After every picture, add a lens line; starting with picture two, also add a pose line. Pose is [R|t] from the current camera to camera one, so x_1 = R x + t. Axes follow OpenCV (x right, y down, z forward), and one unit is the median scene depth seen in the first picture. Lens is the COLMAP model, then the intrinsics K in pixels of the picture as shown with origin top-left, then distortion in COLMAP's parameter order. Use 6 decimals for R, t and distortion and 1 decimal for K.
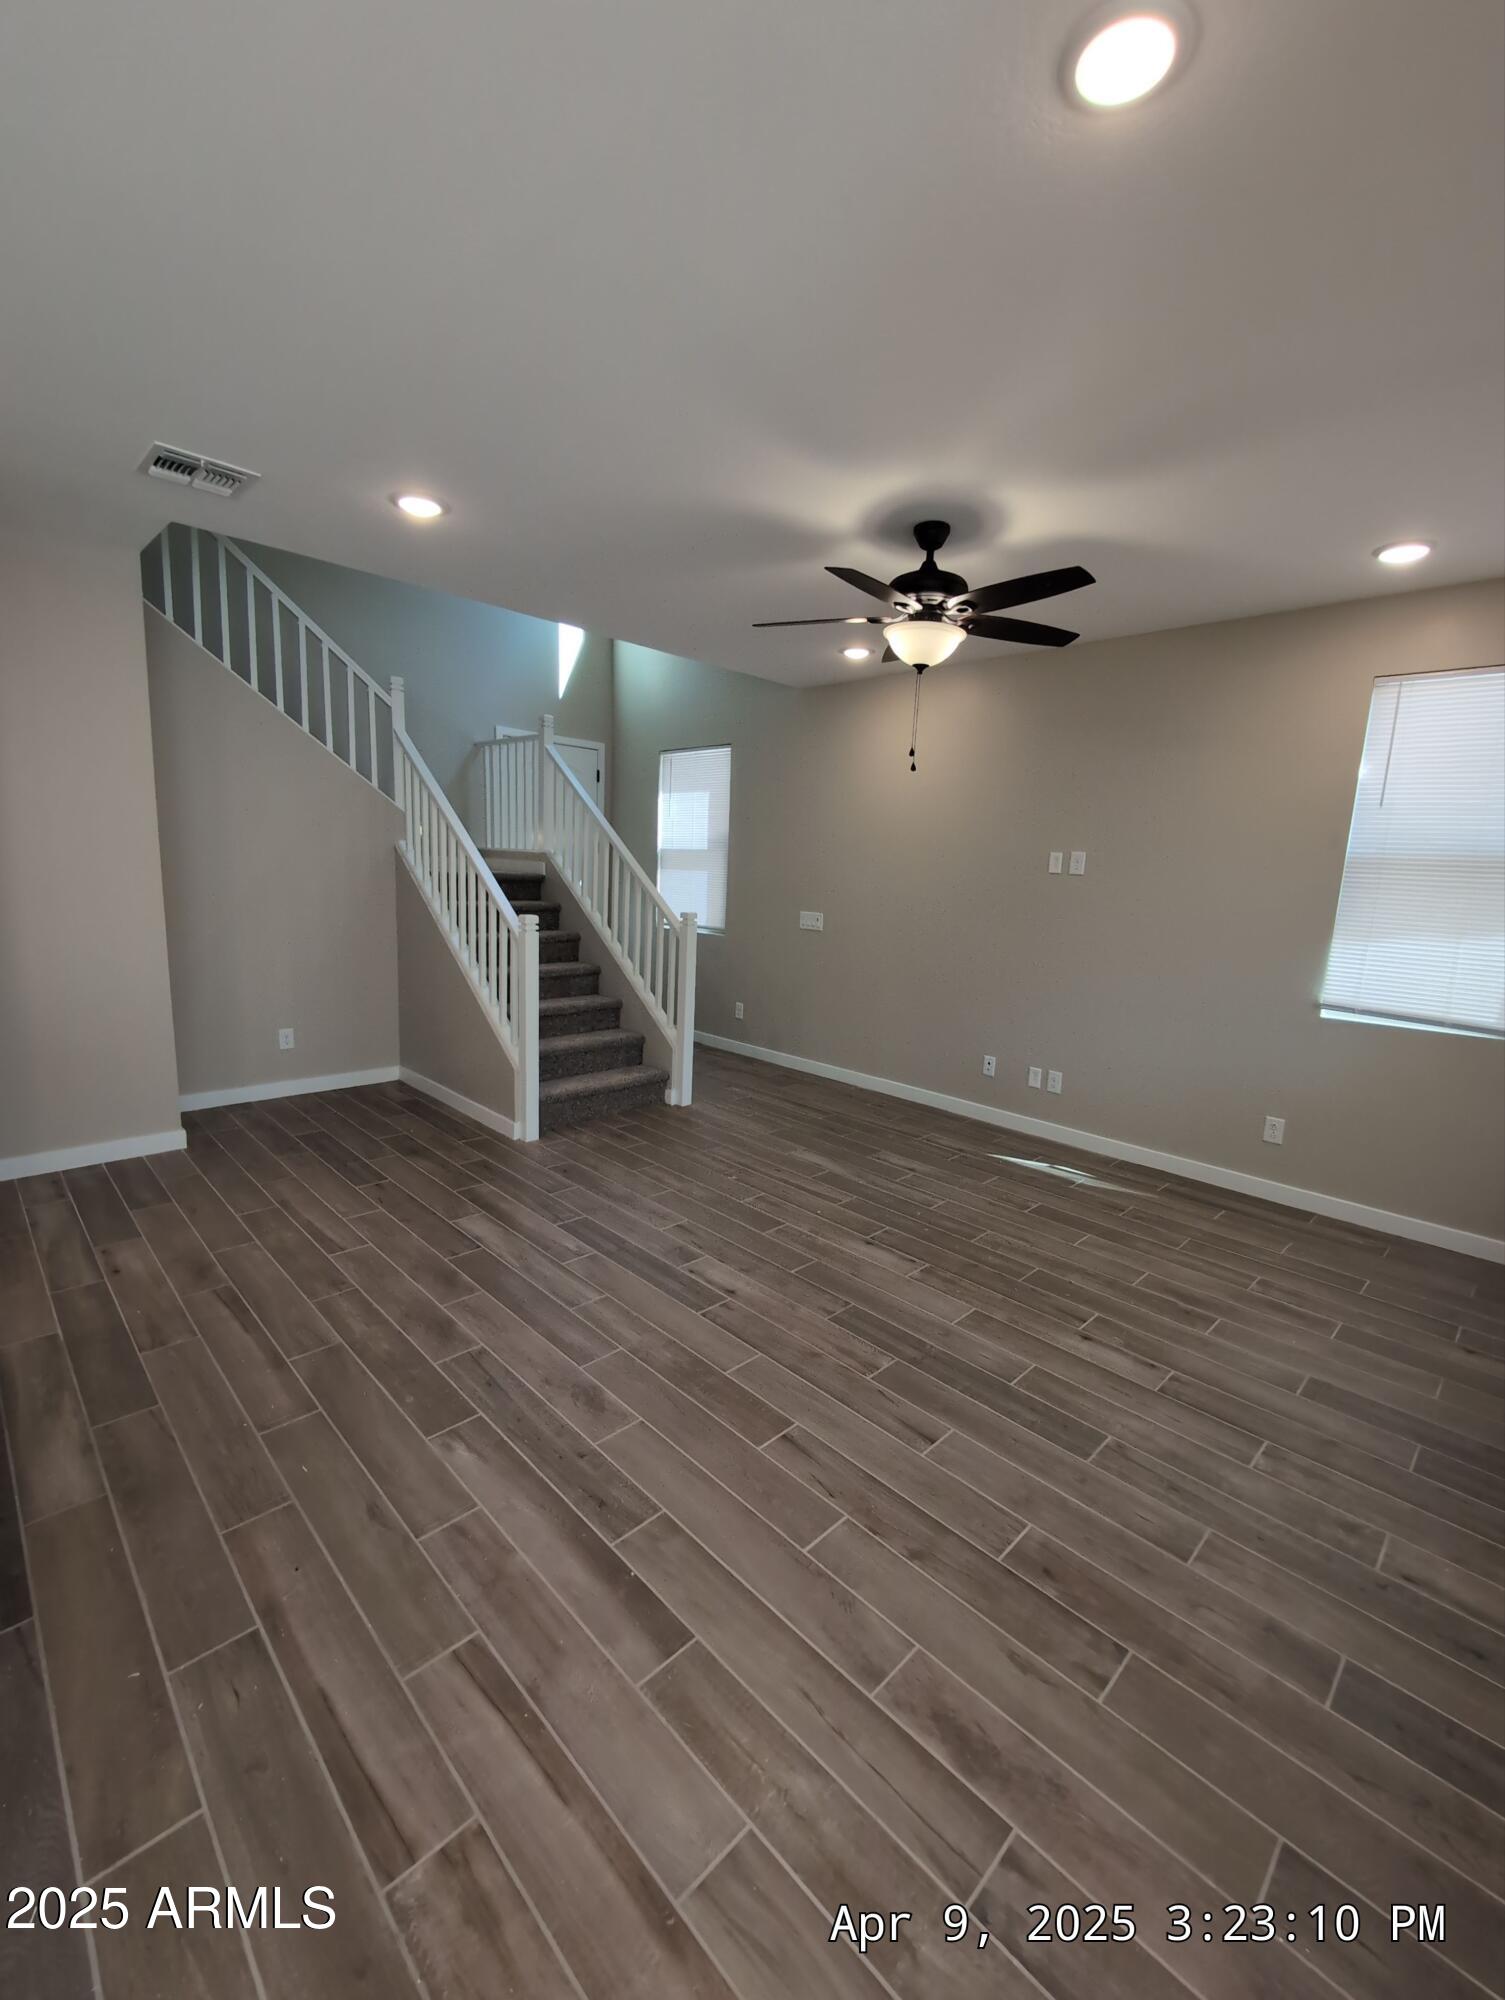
lens RADIAL K [[834.1, 0, 756.8], [0, 834.1, 1000.6], [0, 0, 1]] dist [0.011012, -0.005477]
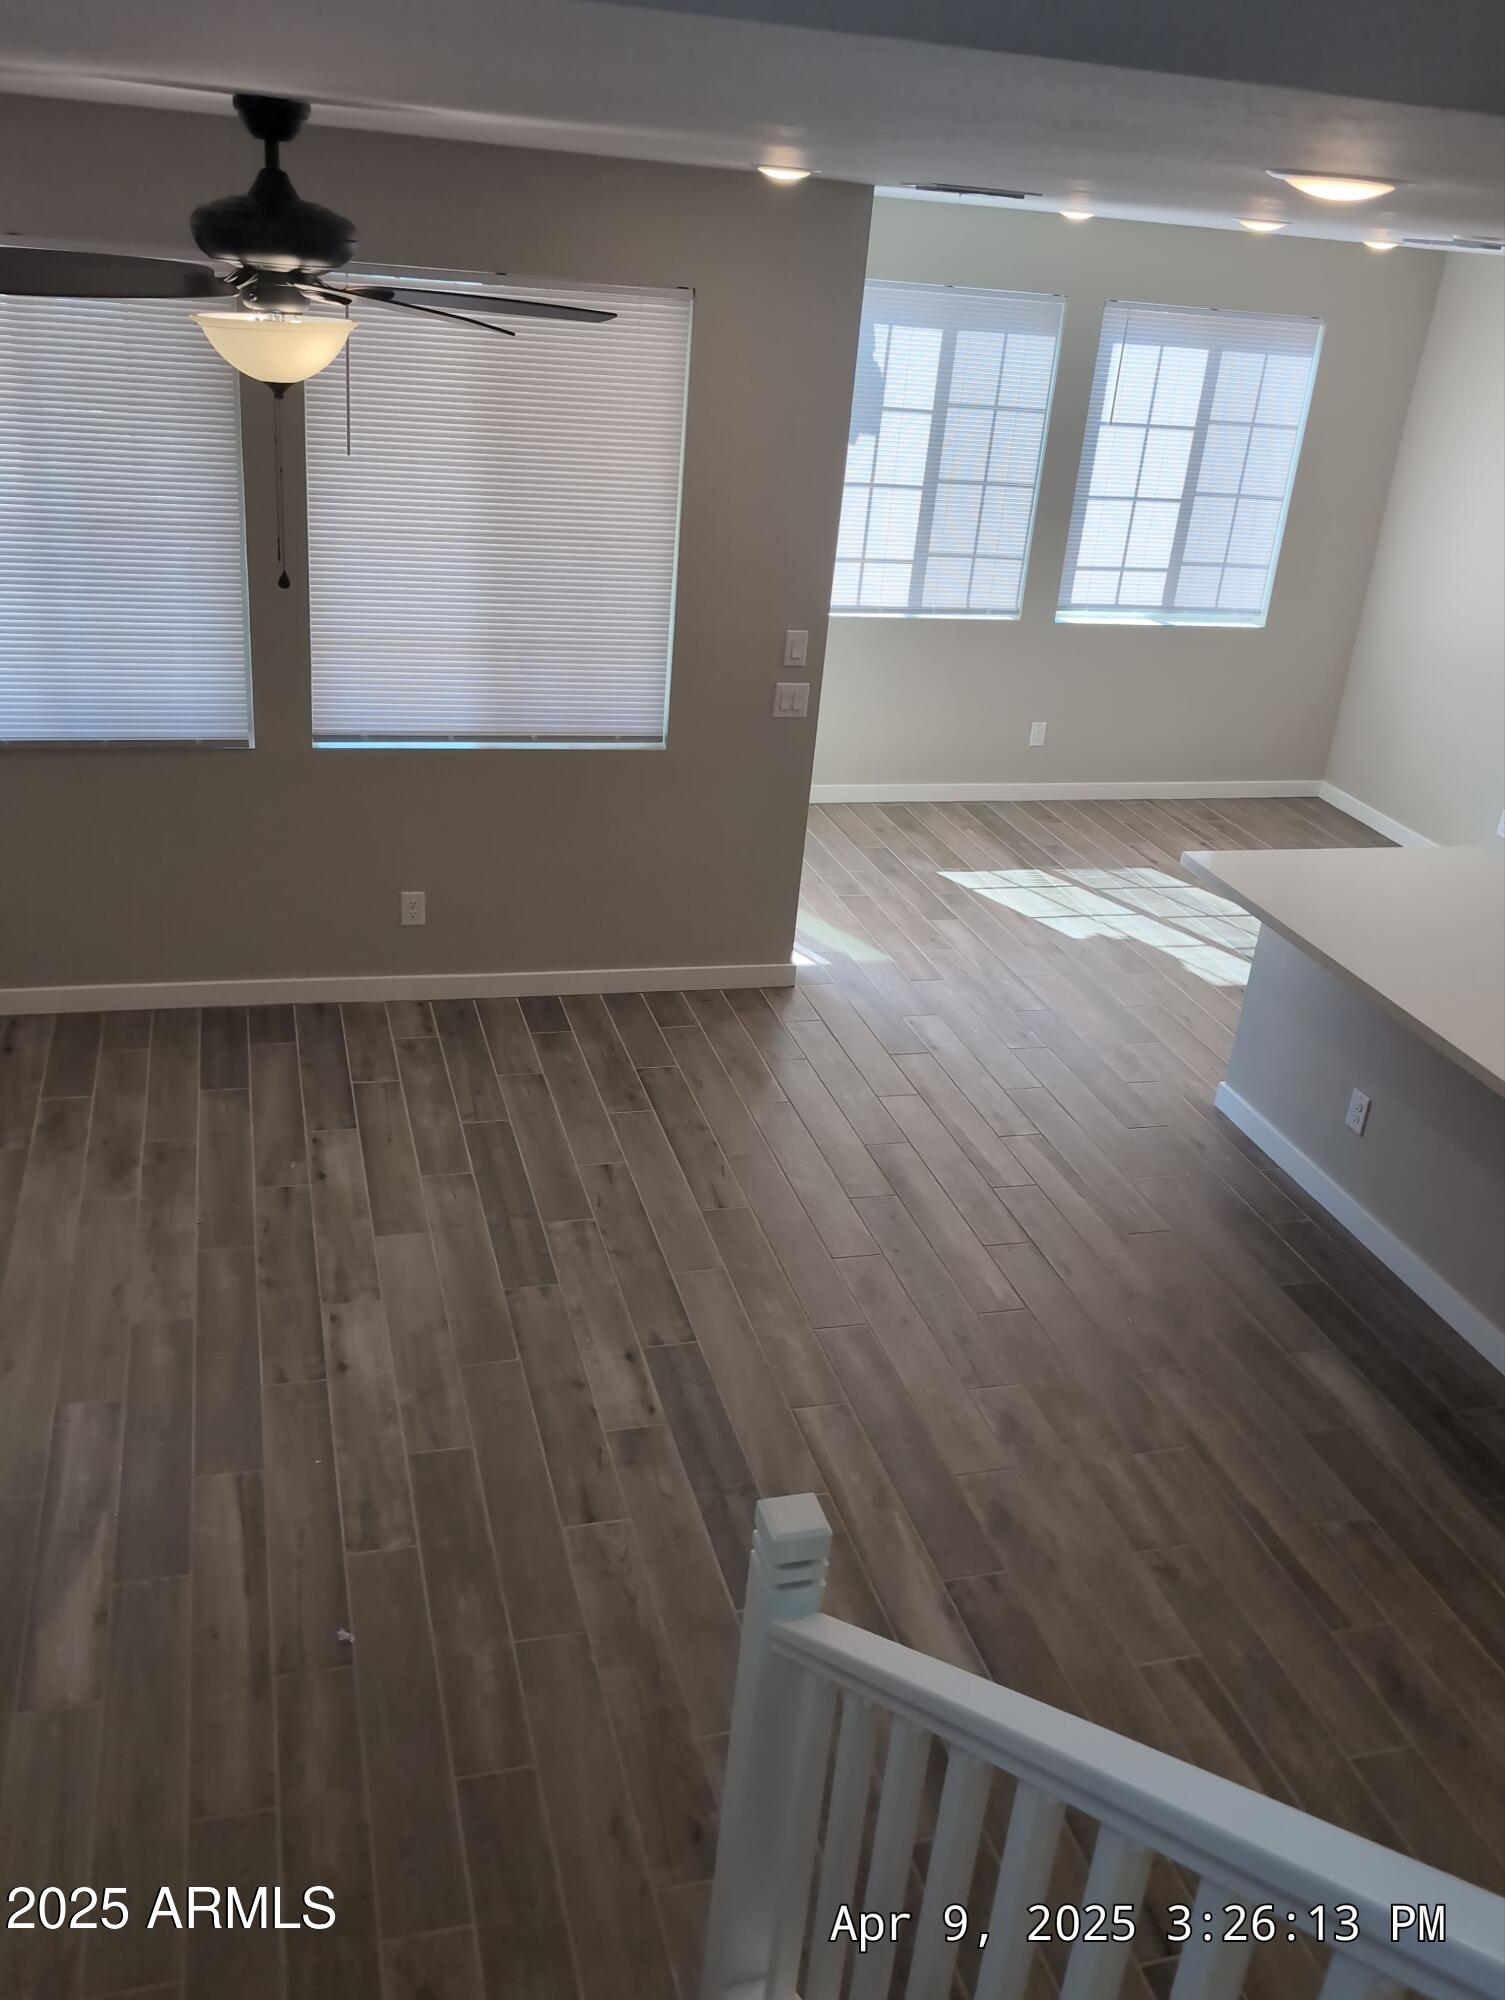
lens RADIAL K [[1700.1, 0, 754.8], [0, 1700.1, 1001.7], [0, 0, 1]] dist [0.040794, -0.072765]
pose [[-0.868955, -0.310840, 0.385092, -0.453519], [-0.045564, 0.825080, 0.563176, -0.555487], [-0.492790, 0.471828, -0.731120, 1.443697]]
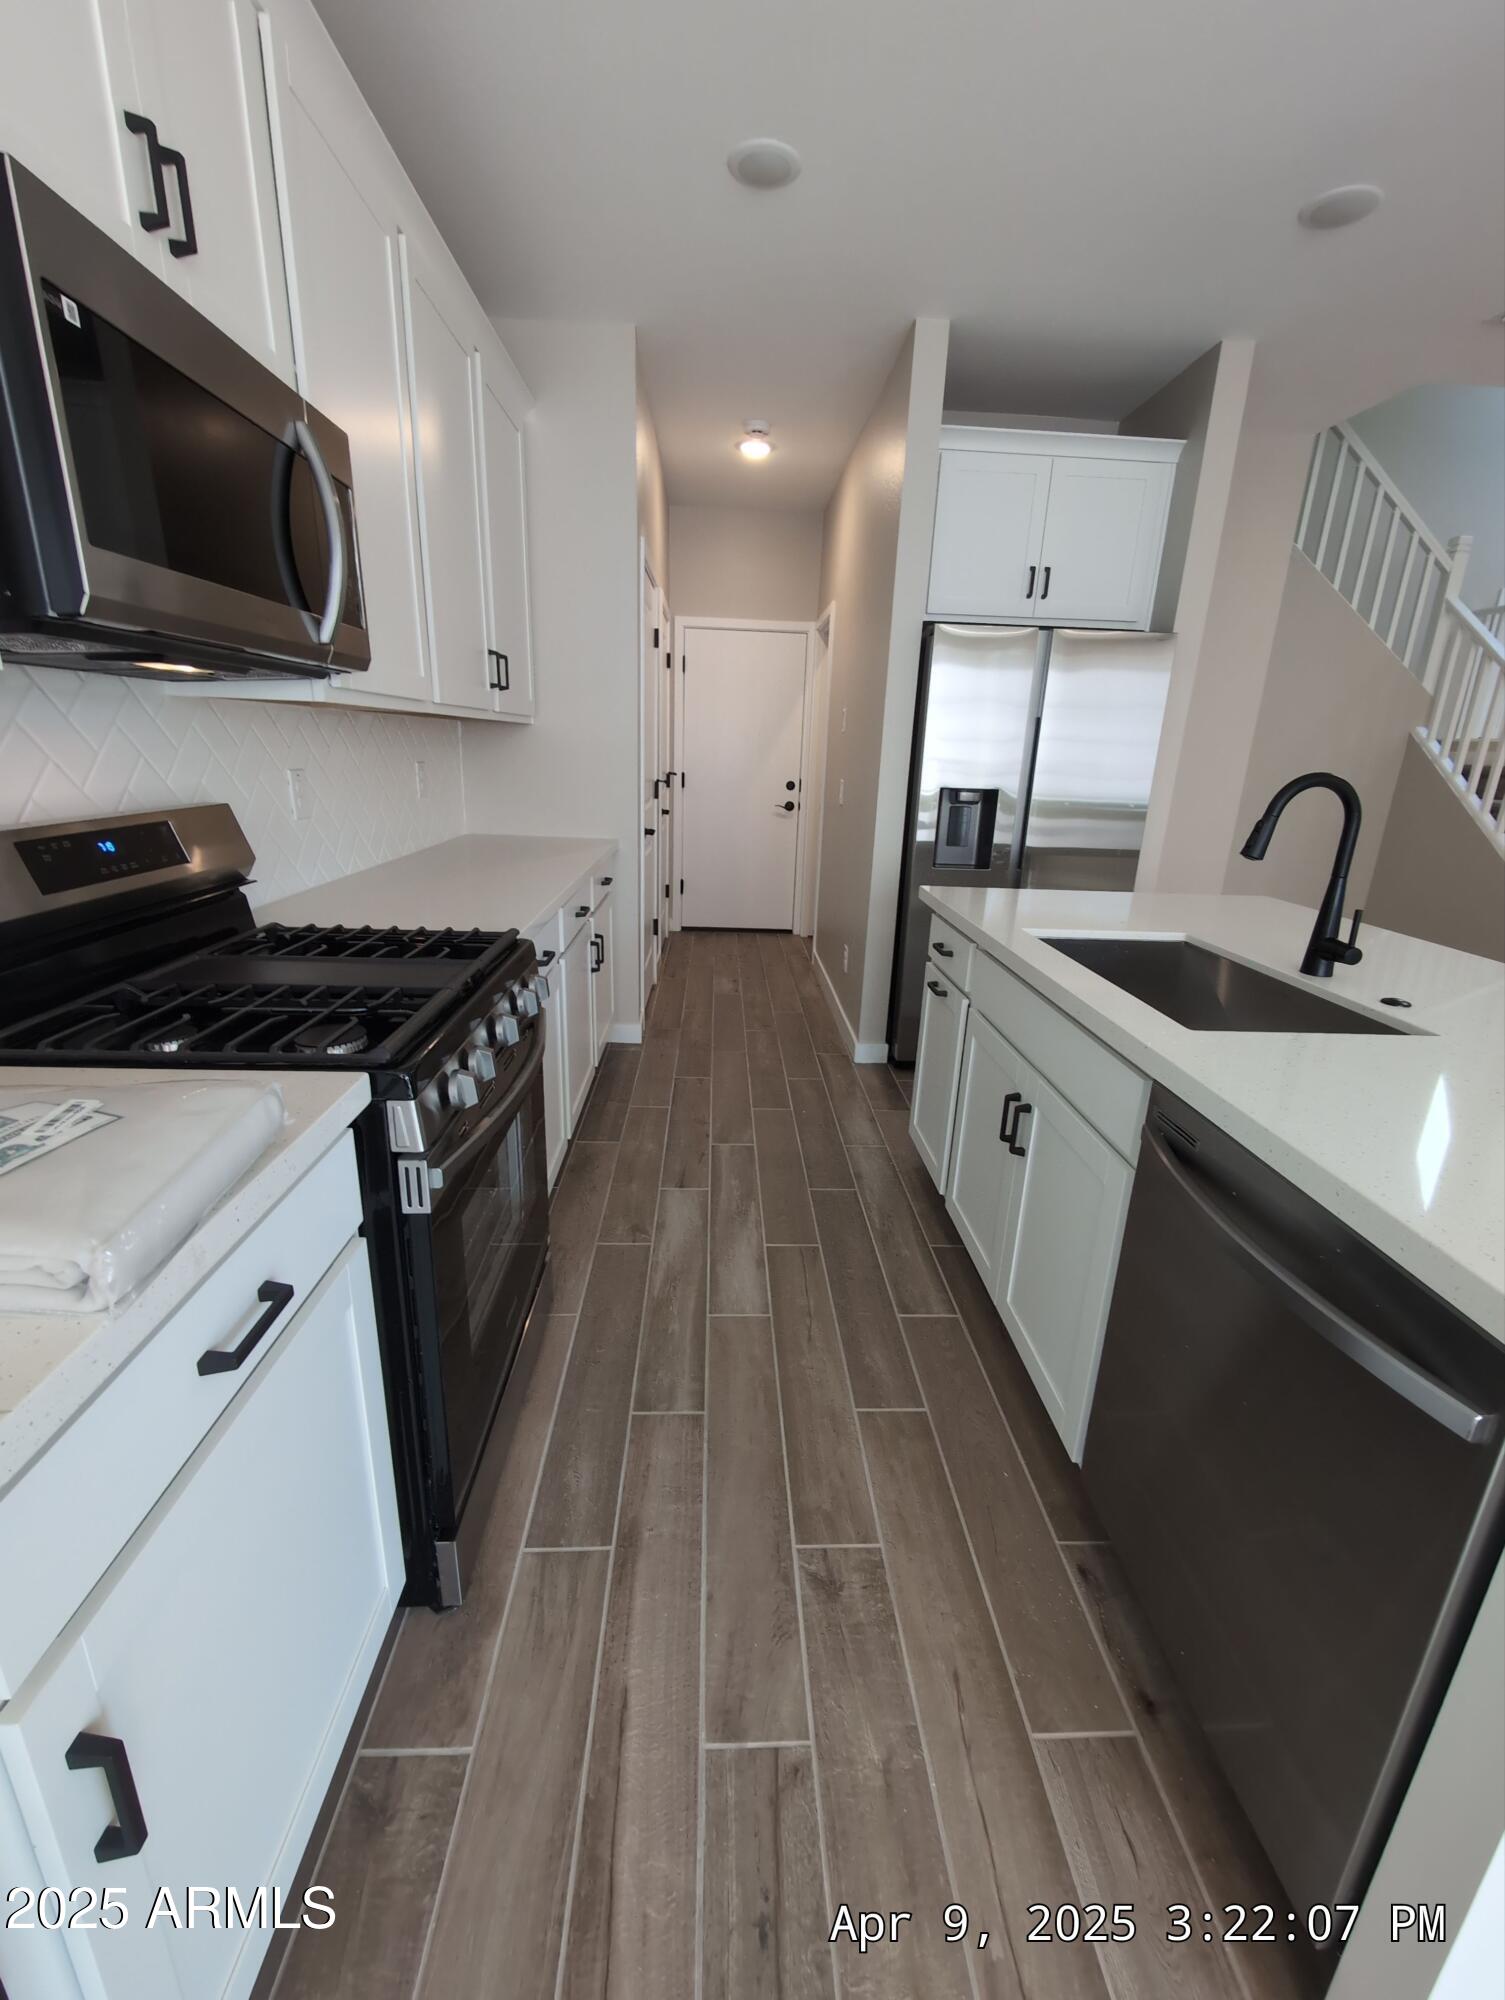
lens RADIAL K [[834.1, 0, 760.7], [0, 834.1, 998.4], [0, 0, 1]] dist [0.011012, -0.005477]
pose [[0.743535, 0.183274, -0.643091, -0.440028], [-0.117742, 0.982565, 0.143887, 0.069436], [0.658249, -0.031266, 0.752151, -0.224713]]
